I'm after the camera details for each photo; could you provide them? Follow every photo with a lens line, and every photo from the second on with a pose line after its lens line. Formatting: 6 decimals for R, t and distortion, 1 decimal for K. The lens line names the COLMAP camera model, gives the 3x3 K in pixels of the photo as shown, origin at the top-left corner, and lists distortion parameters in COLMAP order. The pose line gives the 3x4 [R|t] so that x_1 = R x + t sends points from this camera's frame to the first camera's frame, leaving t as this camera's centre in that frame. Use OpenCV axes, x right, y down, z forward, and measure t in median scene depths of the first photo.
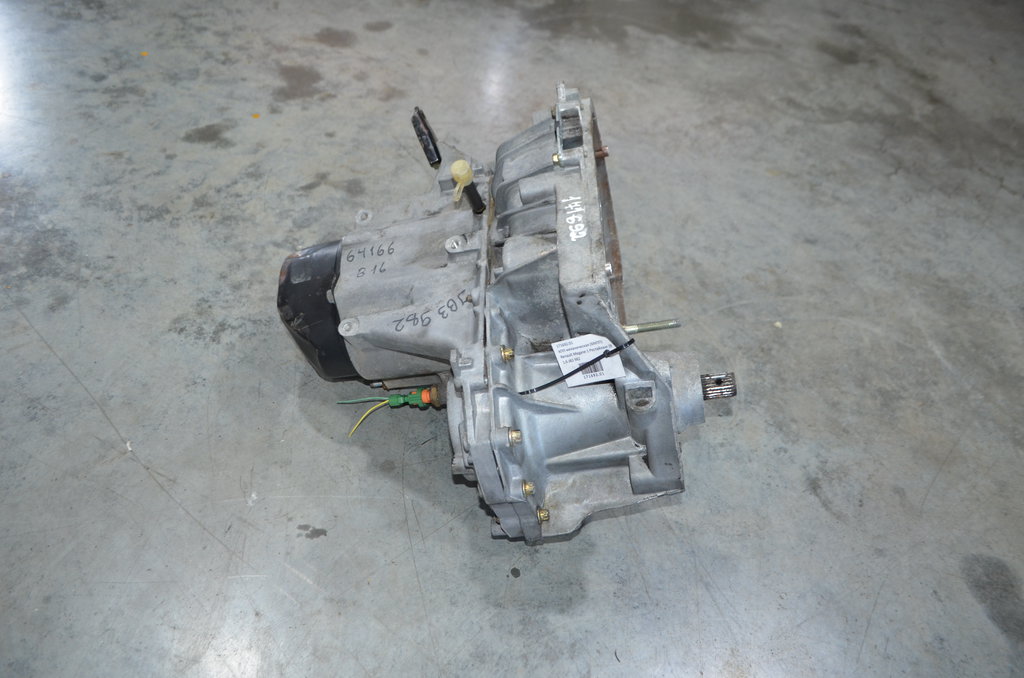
lens RADIAL K [[806.5, 0, 512.0], [0, 806.5, 339.0], [0, 0, 1]] dist [-0.081774, 0.011244]
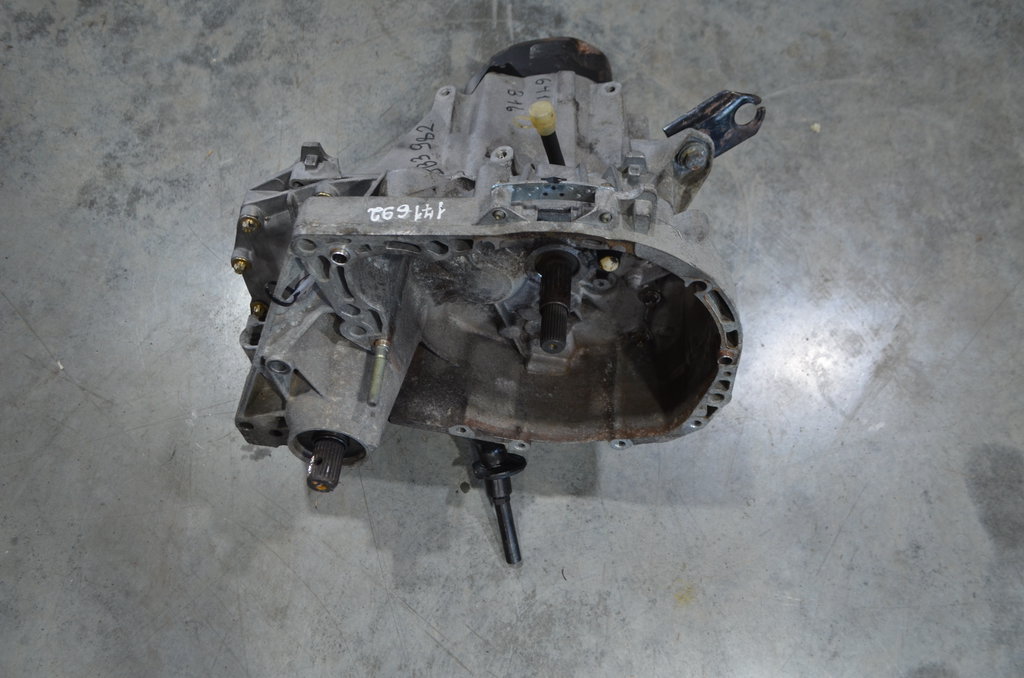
lens RADIAL K [[908.7, 0, 512.0], [0, 908.7, 339.0], [0, 0, 1]] dist [-0.071115, 0.011506]
pose [[0.994304, -0.002644, -0.106551, 0.132969], [0.054576, 0.871326, 0.487661, -0.297776], [0.091551, -0.490698, 0.866507, 0.101878]]
